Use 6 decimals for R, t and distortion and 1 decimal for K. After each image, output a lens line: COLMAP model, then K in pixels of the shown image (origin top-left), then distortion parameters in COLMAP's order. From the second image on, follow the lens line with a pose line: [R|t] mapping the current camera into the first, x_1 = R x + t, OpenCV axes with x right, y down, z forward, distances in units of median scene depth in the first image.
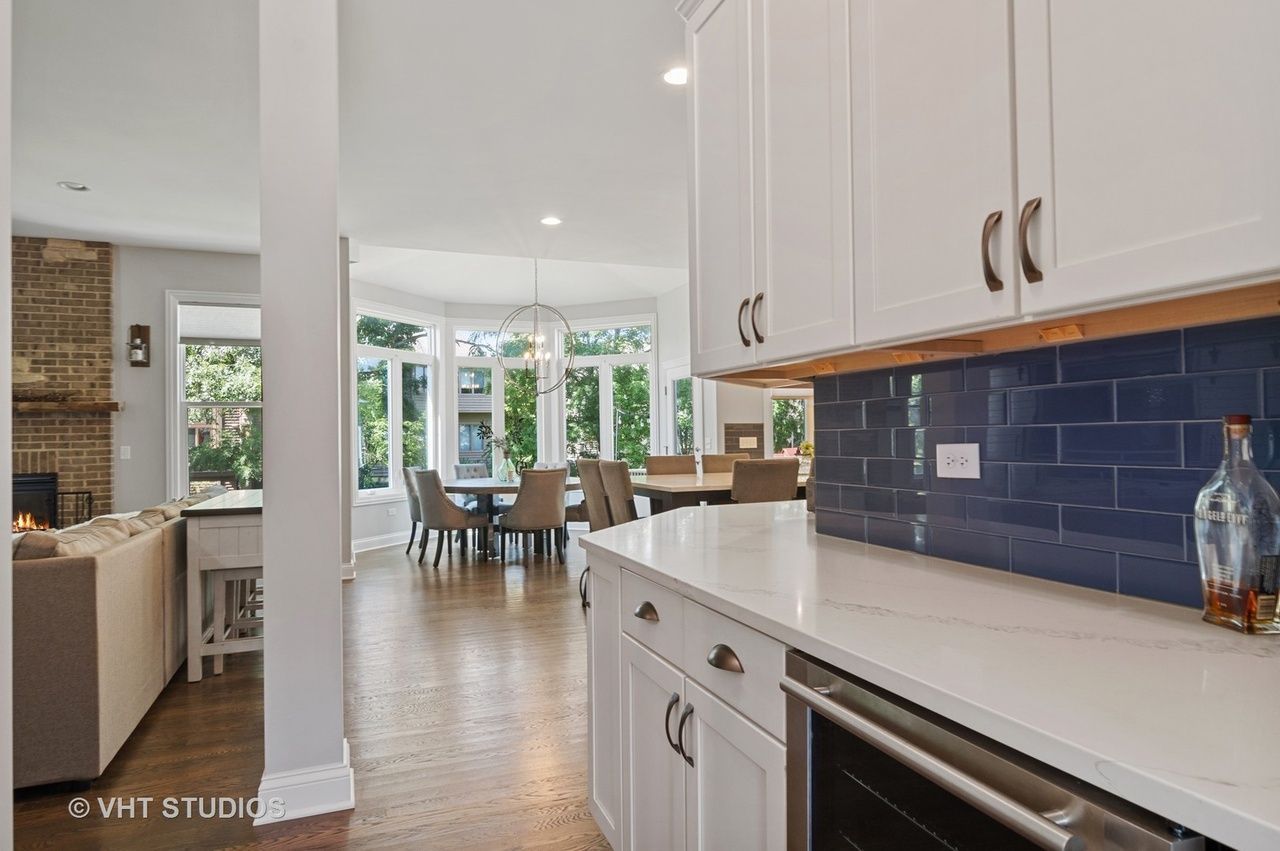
lens RADIAL K [[693.2, 0, 617.1], [0, 693.2, 429.9], [0, 0, 1]] dist [-0.003135, -0.000455]
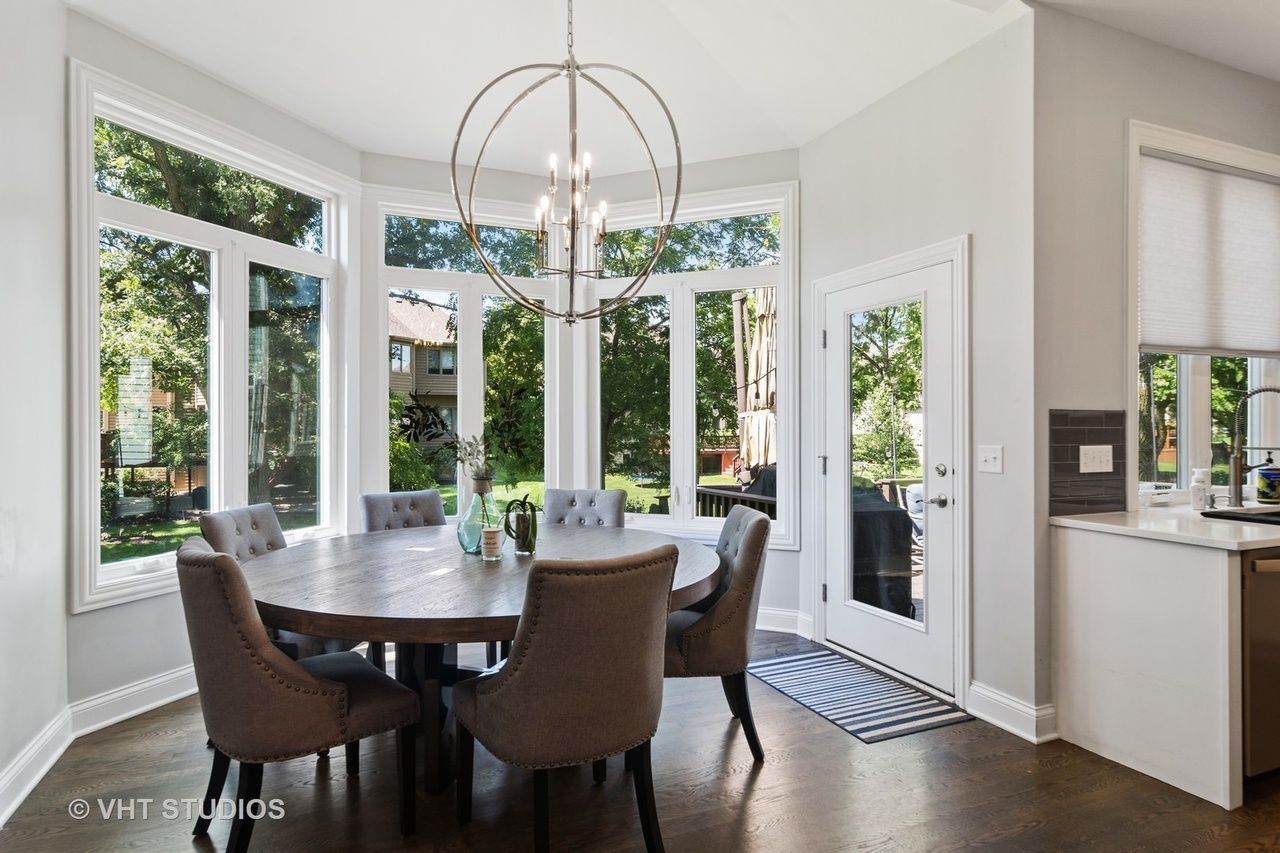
lens RADIAL K [[693.2, 0, 636.6], [0, 693.2, 425.8], [0, 0, 1]] dist [-0.003135, -0.000455]
pose [[0.998867, 0.013966, 0.045488, -0.100266], [-0.014594, 0.999803, 0.013490, -0.002165], [-0.045290, -0.014138, 0.998874, 0.670120]]
